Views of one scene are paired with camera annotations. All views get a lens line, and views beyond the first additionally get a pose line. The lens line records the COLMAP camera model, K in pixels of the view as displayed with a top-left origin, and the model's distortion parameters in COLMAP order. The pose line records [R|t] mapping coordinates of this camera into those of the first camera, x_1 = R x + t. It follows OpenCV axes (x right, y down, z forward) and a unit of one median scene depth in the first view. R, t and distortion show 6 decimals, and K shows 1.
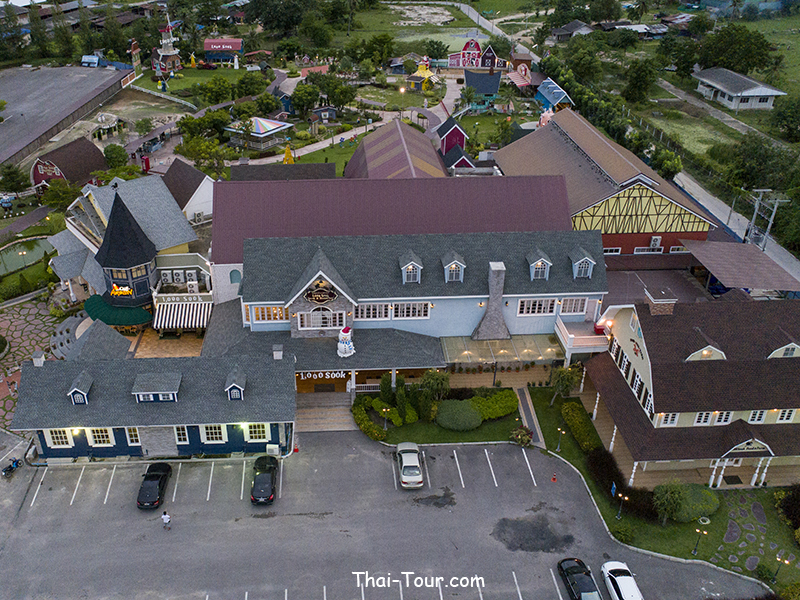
lens RADIAL K [[711.4, 0, 350.9], [0, 711.4, 292.3], [0, 0, 1]] dist [-0.025730, 0.023069]
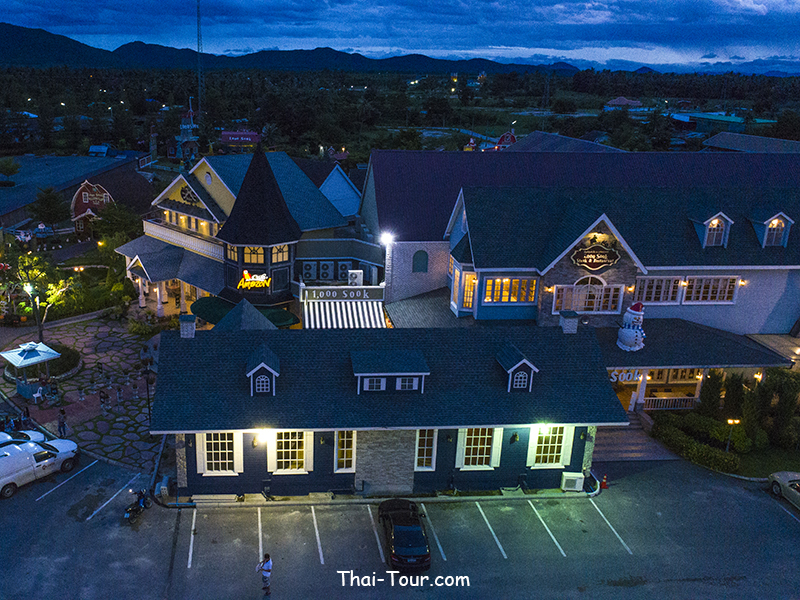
lens RADIAL K [[711.4, 0, 308.1], [0, 711.4, 293.3], [0, 0, 1]] dist [-0.025730, 0.023069]
pose [[0.999679, 0.013130, 0.021681, -0.319806], [-0.007977, 0.974880, -0.222588, 0.185089], [-0.024059, 0.222343, 0.974672, 0.356644]]
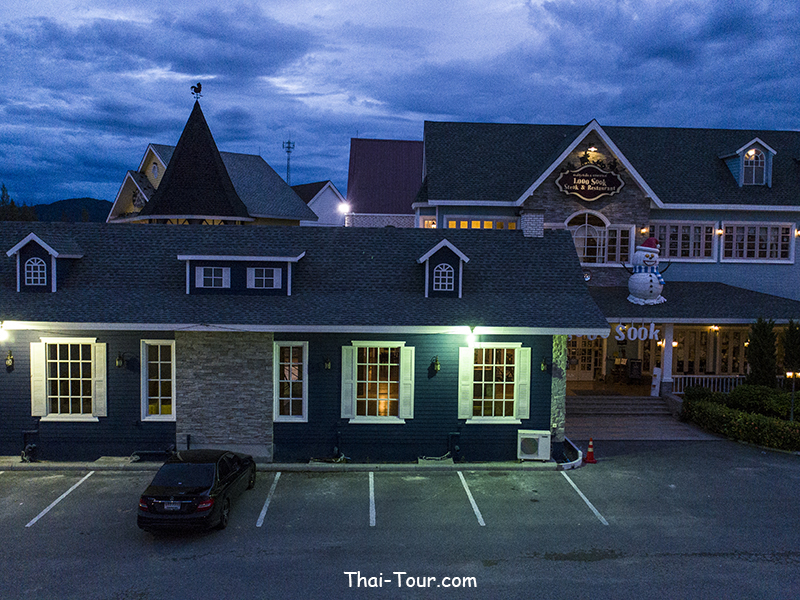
lens RADIAL K [[711.4, 0, 417.9], [0, 711.4, 298.2], [0, 0, 1]] dist [-0.025730, 0.023069]
pose [[0.999615, 0.024706, 0.012655, -0.162210], [-0.016236, 0.890163, -0.455352, 0.295983], [-0.022515, 0.454971, 0.890222, 0.588719]]
